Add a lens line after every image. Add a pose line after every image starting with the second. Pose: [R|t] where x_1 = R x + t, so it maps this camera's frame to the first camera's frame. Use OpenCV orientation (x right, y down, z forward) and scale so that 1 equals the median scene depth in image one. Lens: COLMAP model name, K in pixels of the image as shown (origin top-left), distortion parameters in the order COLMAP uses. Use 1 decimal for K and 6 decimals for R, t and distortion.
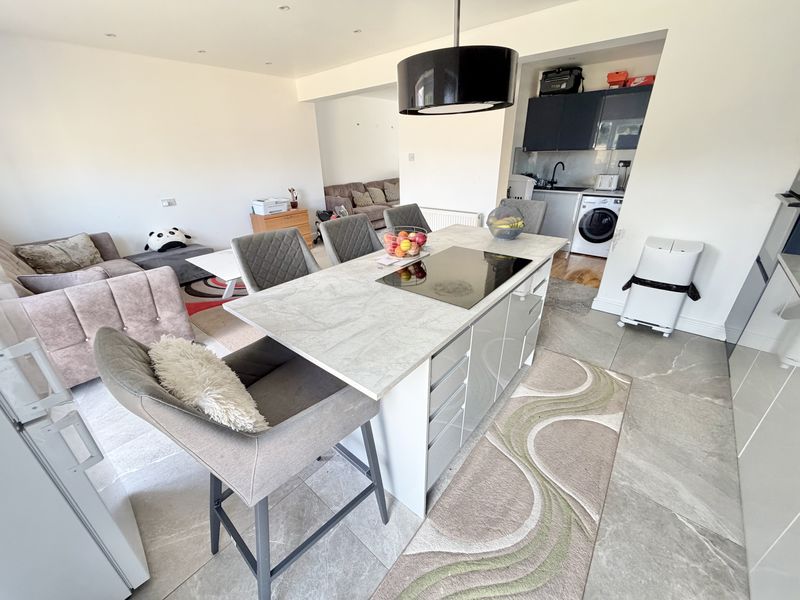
lens RADIAL K [[316.6, 0, 398.0], [0, 316.6, 300.0], [0, 0, 1]] dist [-0.000481, -0.000107]
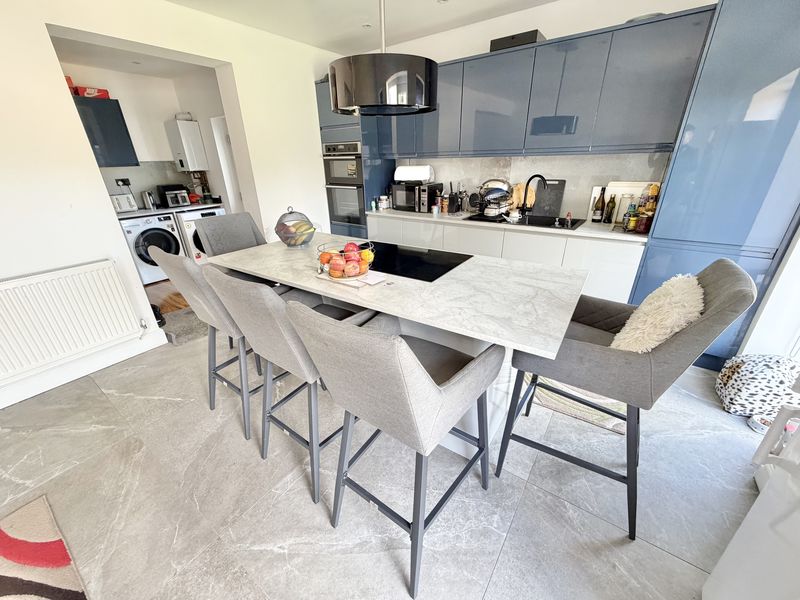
lens RADIAL K [[316.6, 0, 398.0], [0, 316.6, 300.0], [0, 0, 1]] dist [-0.000481, -0.000107]
pose [[-0.077655, -0.385990, 0.919229, -0.374183], [0.450688, 0.808837, 0.377709, -0.165046], [-0.889298, 0.443616, 0.111151, 0.396823]]
